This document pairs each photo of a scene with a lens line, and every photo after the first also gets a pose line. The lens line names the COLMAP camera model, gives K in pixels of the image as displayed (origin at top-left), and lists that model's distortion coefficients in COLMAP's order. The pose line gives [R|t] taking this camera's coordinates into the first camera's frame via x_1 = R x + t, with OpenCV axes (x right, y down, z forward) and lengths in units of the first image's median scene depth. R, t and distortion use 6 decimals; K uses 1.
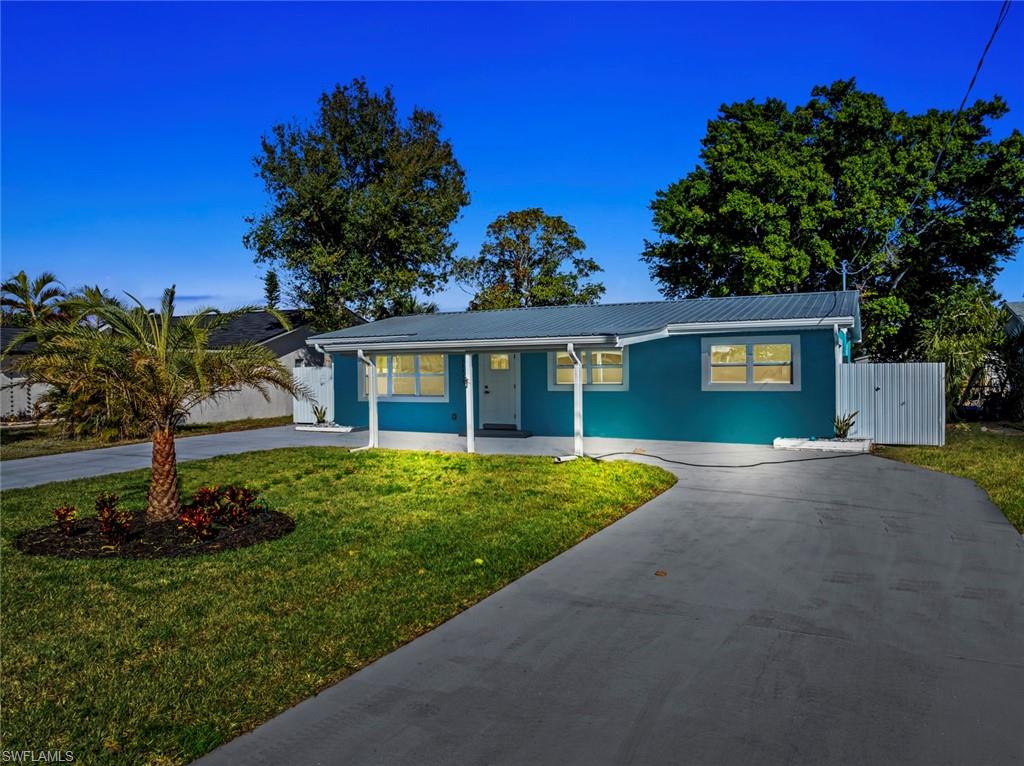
lens RADIAL K [[763.1, 0, 499.9], [0, 763.1, 381.4], [0, 0, 1]] dist [0.000826, -0.001824]
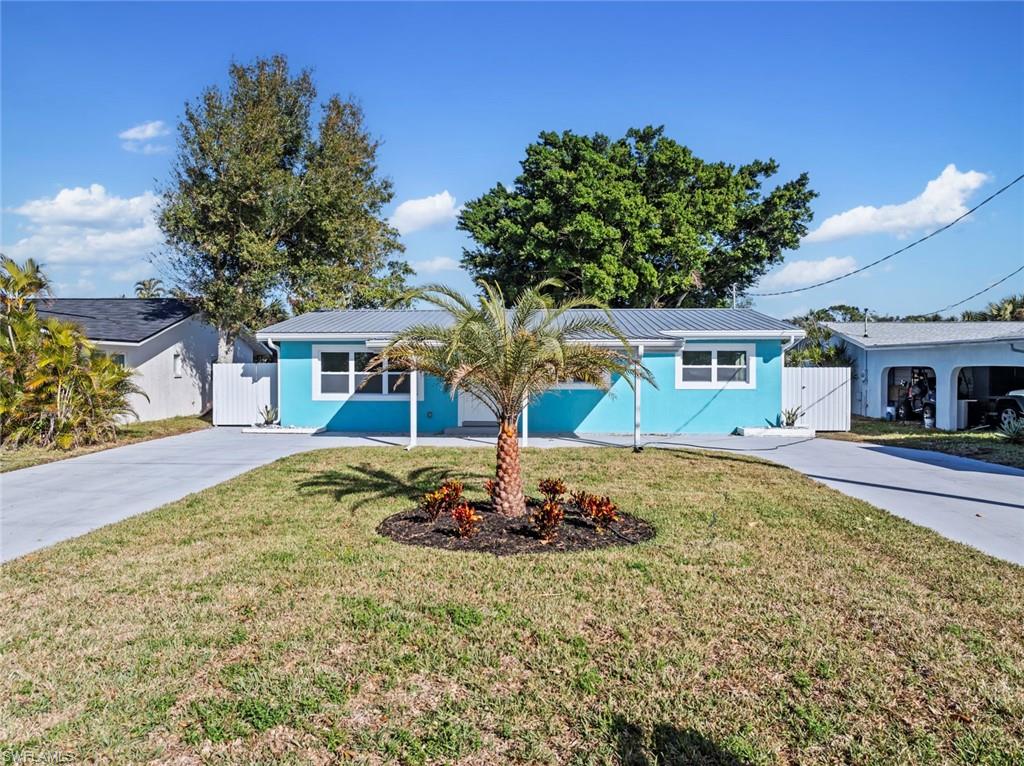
lens RADIAL K [[763.1, 0, 499.9], [0, 763.1, 381.4], [0, 0, 1]] dist [0.000826, -0.001824]
pose [[0.912225, 0.007164, 0.409626, -0.261392], [-0.005501, 0.999971, -0.005237, 0.004579], [-0.409652, 0.002524, 0.912238, 0.028016]]
